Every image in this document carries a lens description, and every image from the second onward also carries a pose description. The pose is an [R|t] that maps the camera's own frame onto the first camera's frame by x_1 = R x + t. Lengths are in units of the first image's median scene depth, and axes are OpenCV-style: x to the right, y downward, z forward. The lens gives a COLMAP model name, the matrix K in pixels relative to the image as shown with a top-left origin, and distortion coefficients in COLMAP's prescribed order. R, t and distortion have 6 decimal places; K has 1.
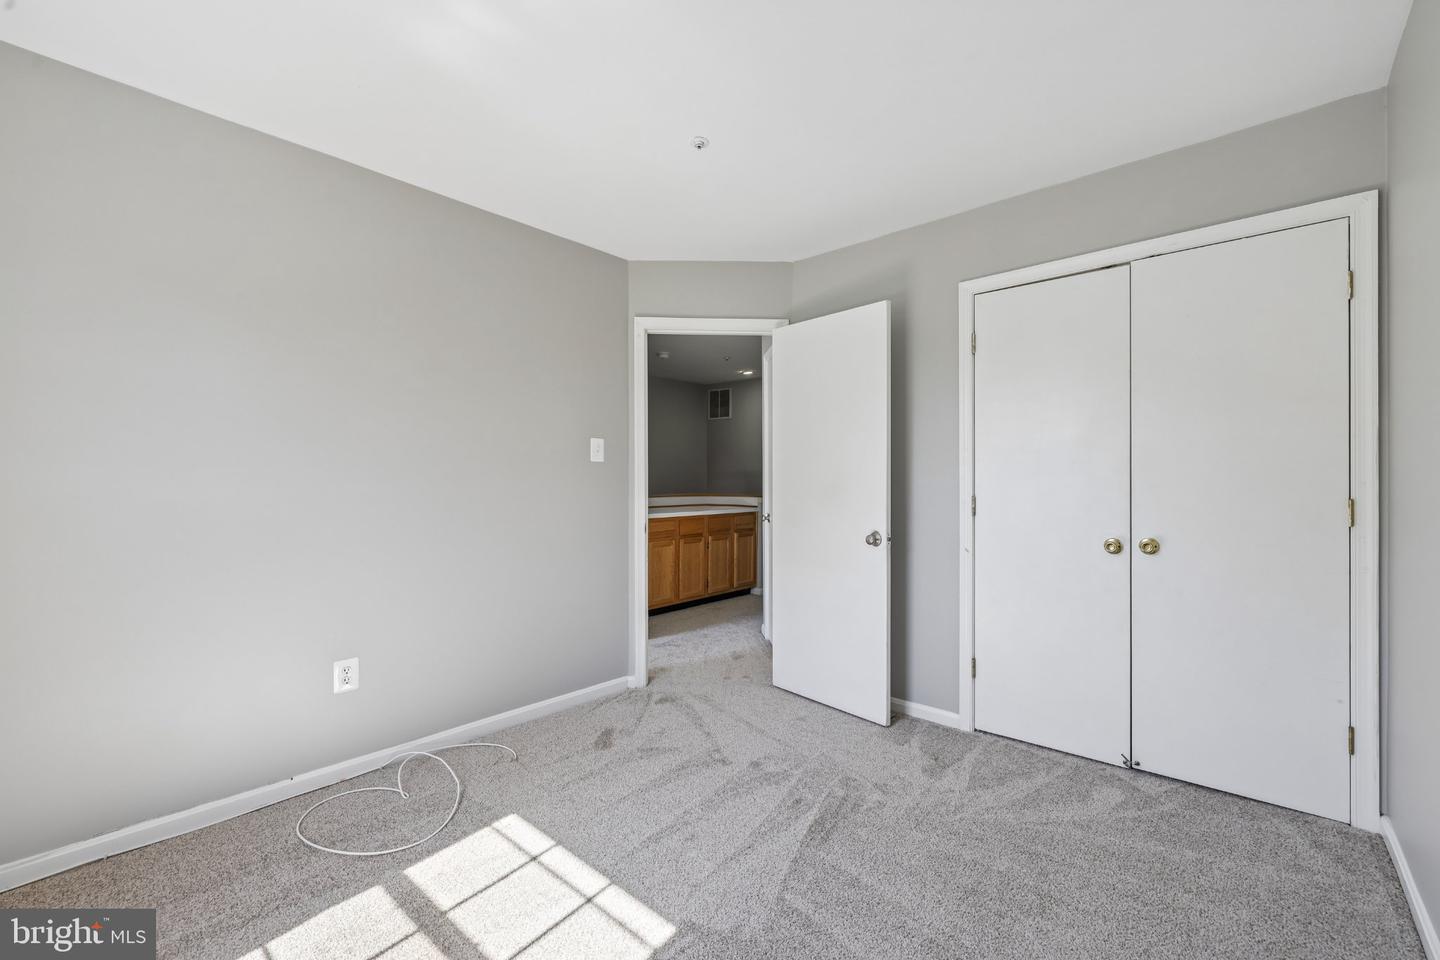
lens RADIAL K [[603.1, 0, 712.4], [0, 603.1, 475.1], [0, 0, 1]] dist [0.000171, 0.000187]
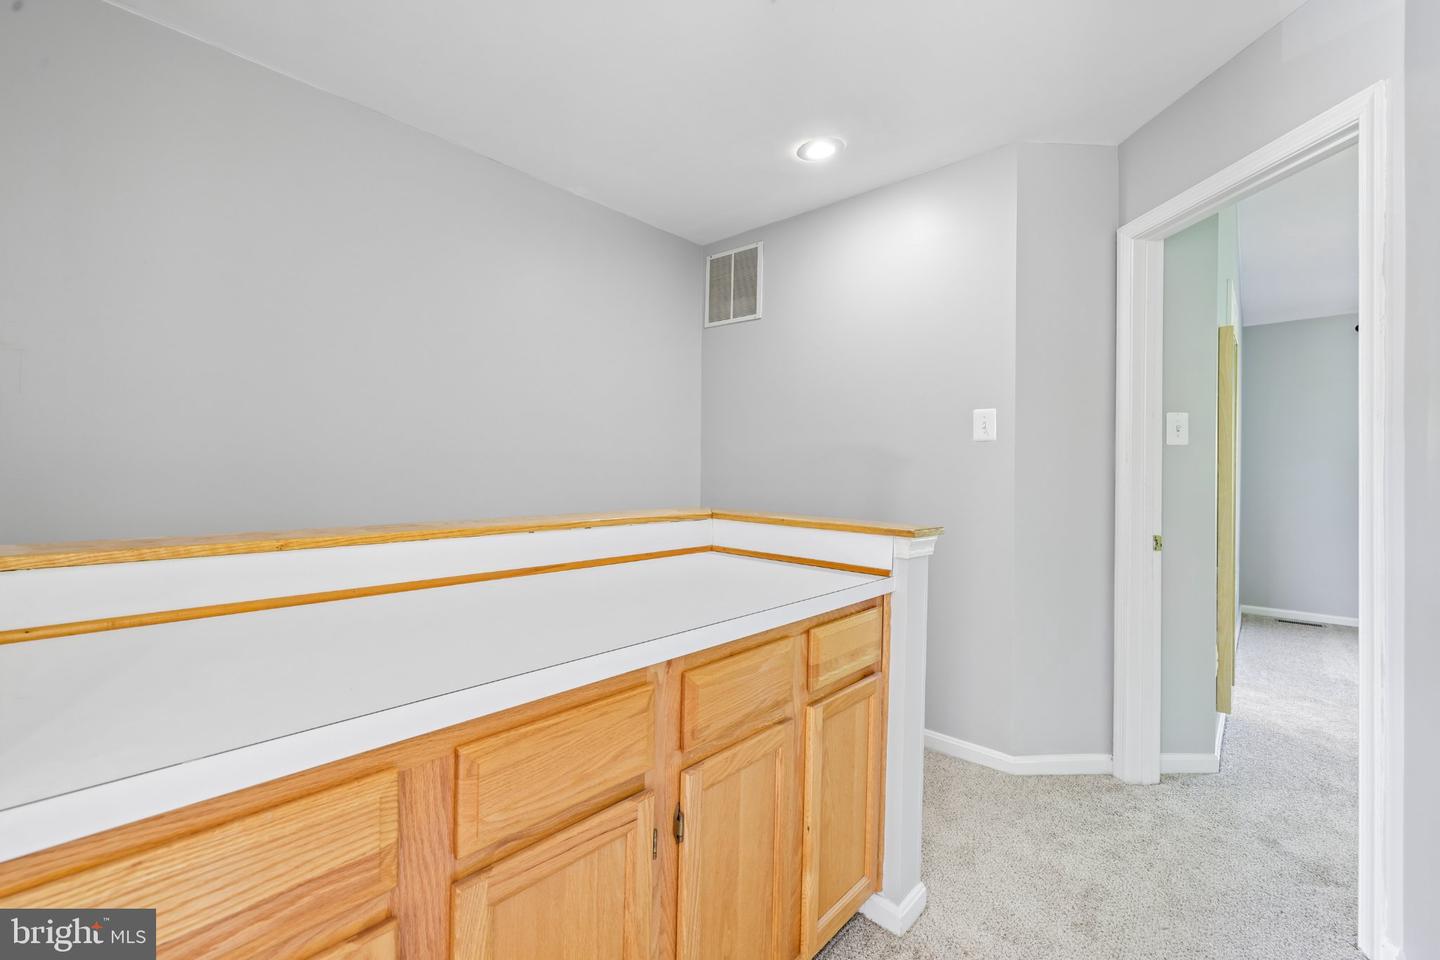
lens RADIAL K [[603.1, 0, 712.4], [0, 603.1, 475.1], [0, 0, 1]] dist [0.000171, 0.000187]
pose [[0.999930, 0.004351, -0.010984, 0.003118], [-0.004270, 0.999964, 0.007338, 0.007201], [0.011016, -0.007291, 0.999913, 0.594641]]
